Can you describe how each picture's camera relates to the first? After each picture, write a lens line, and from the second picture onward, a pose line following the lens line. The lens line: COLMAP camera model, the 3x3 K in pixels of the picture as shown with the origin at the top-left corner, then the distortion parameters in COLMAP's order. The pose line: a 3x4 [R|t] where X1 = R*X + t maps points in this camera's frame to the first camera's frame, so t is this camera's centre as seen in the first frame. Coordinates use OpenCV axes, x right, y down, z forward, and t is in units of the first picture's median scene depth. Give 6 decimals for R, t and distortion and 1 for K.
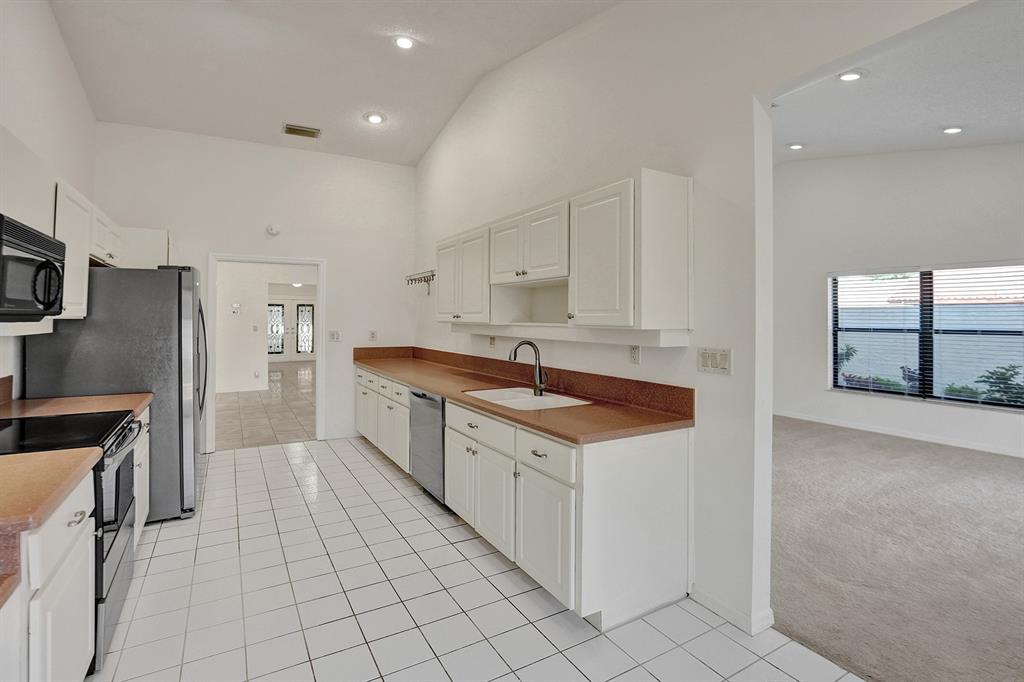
lens RADIAL K [[482.2, 0, 507.9], [0, 482.2, 320.9], [0, 0, 1]] dist [-0.026559, 0.001963]
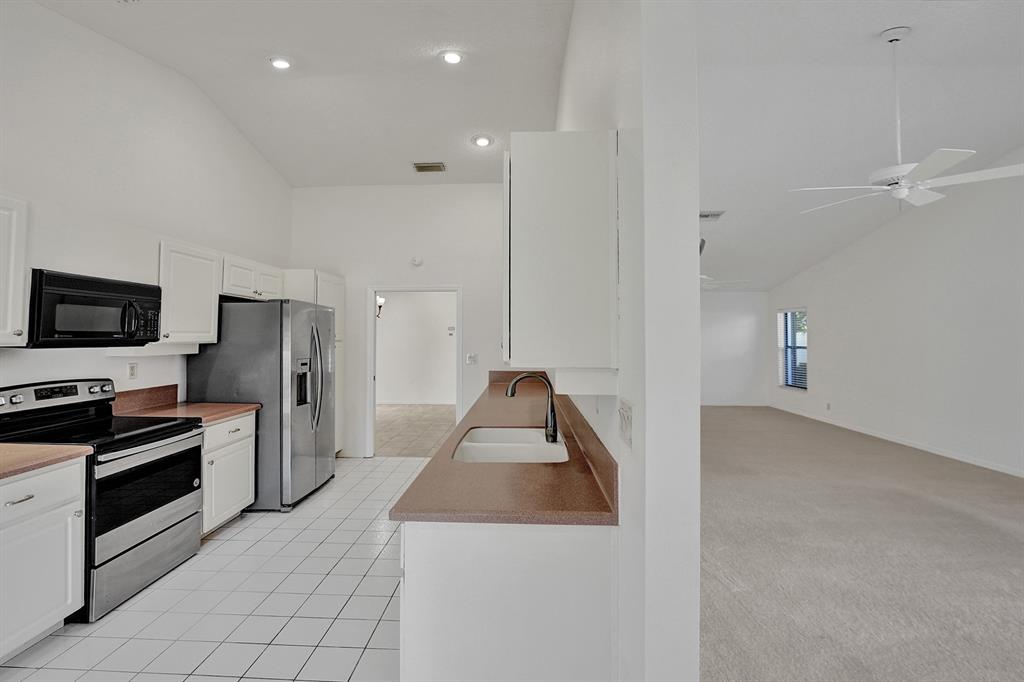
lens RADIAL K [[482.2, 0, 511.5], [0, 482.2, 330.9], [0, 0, 1]] dist [-0.026559, 0.001963]
pose [[0.849624, -0.006636, -0.527347, 0.431827], [-0.004457, 0.999795, -0.019761, -0.013992], [0.527370, 0.019140, 0.849420, 0.280439]]
